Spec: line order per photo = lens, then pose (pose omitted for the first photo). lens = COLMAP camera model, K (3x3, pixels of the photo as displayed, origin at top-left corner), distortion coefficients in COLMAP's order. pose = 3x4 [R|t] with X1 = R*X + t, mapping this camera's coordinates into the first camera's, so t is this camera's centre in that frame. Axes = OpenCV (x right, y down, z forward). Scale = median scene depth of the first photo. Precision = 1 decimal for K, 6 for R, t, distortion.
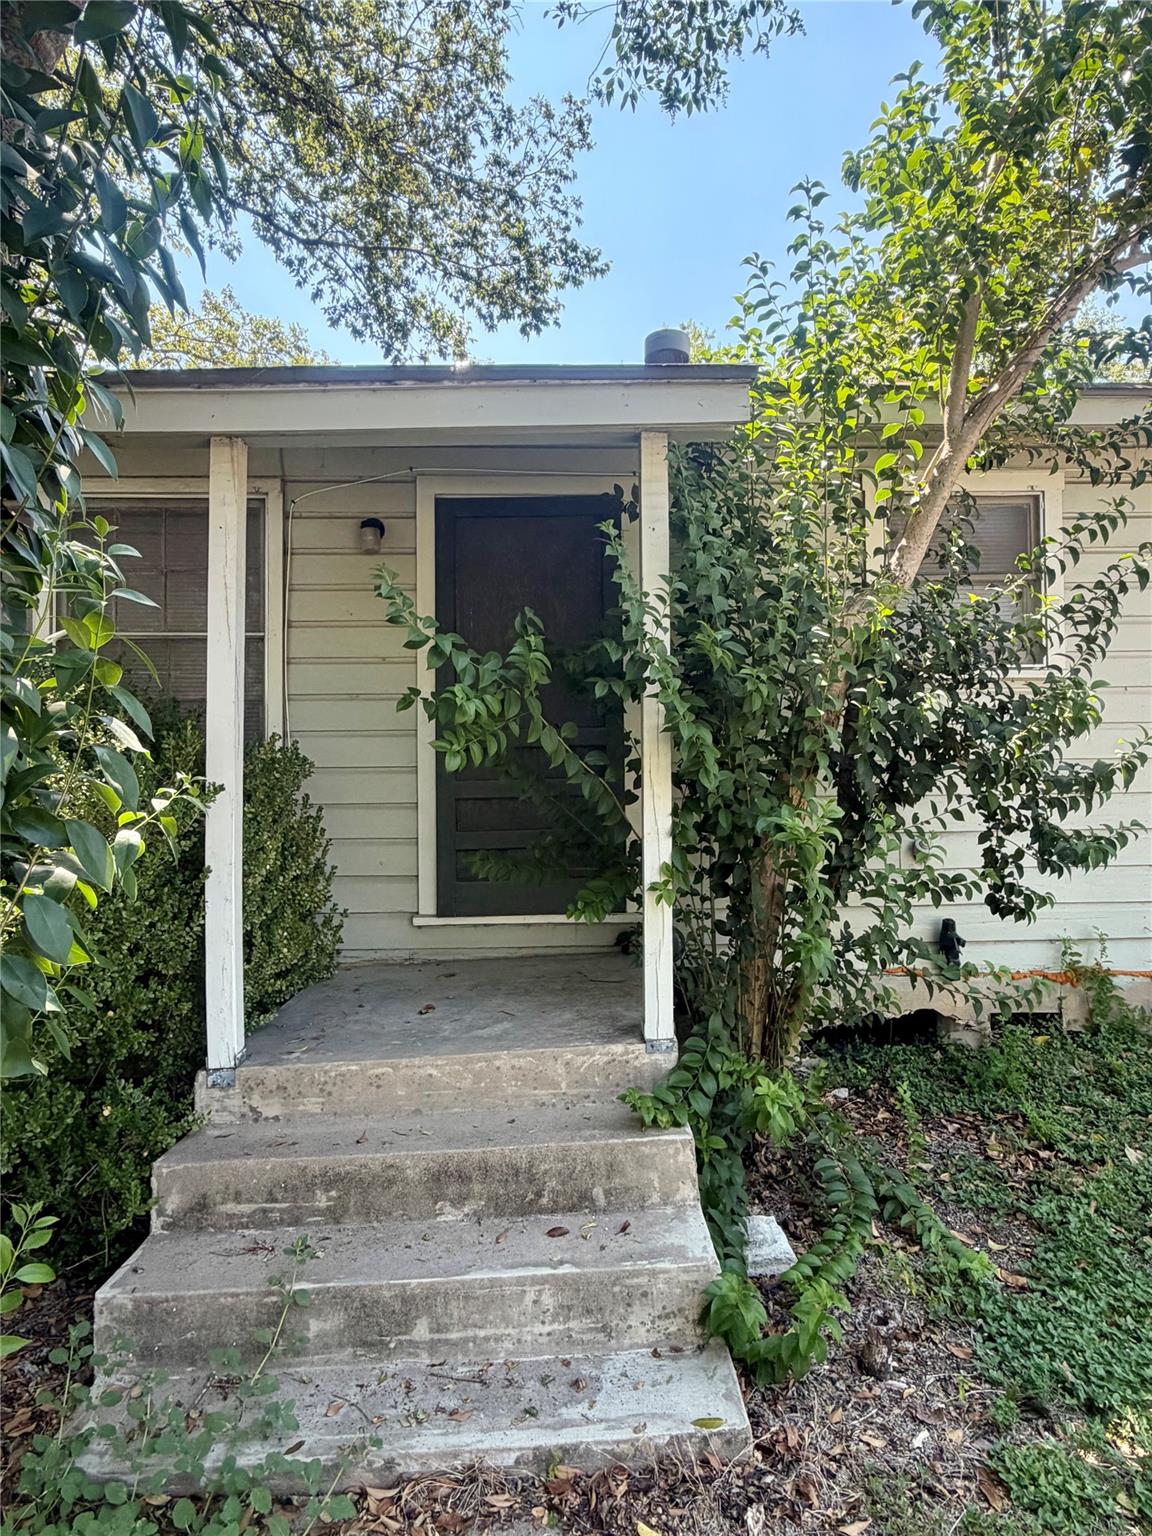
lens RADIAL K [[908.4, 0, 576.9], [0, 908.4, 770.2], [0, 0, 1]] dist [0.000403, -0.000096]
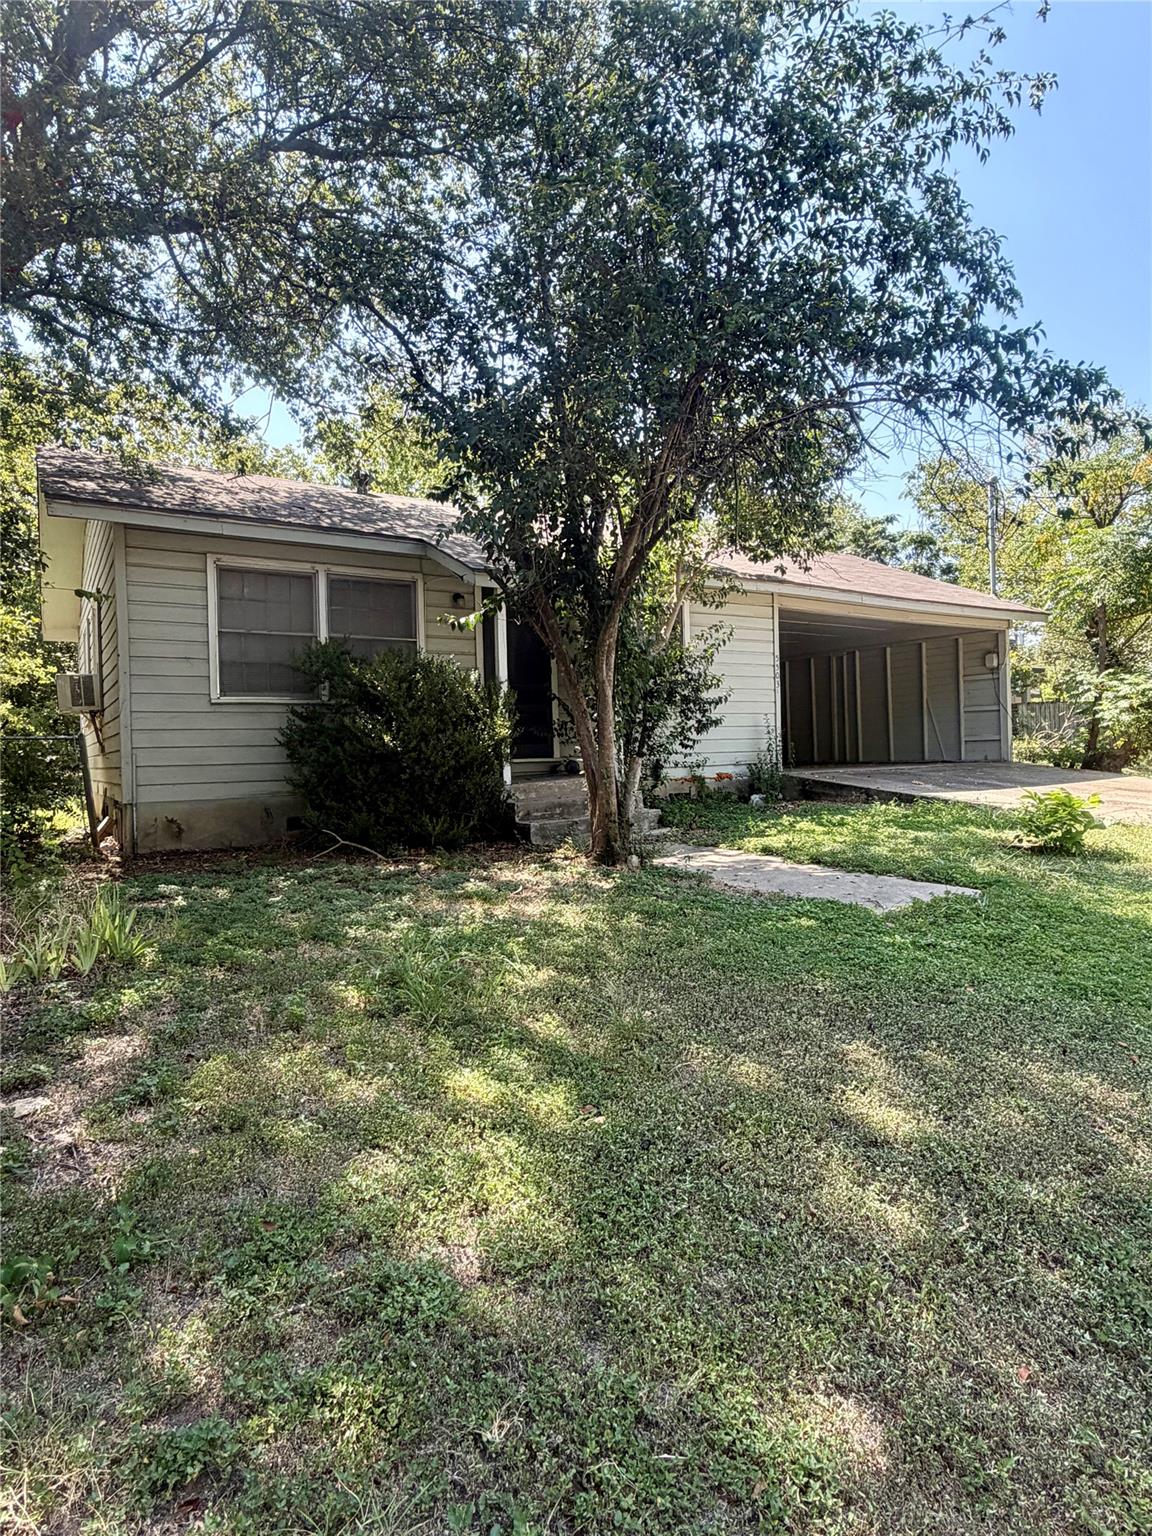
lens RADIAL K [[908.4, 0, 575.9], [0, 908.4, 764.1], [0, 0, 1]] dist [0.000403, -0.000096]
pose [[0.869028, -0.009230, 0.494676, -1.418267], [0.002767, 0.999901, 0.013797, 0.175664], [-0.494755, -0.010621, 0.868968, -1.536120]]
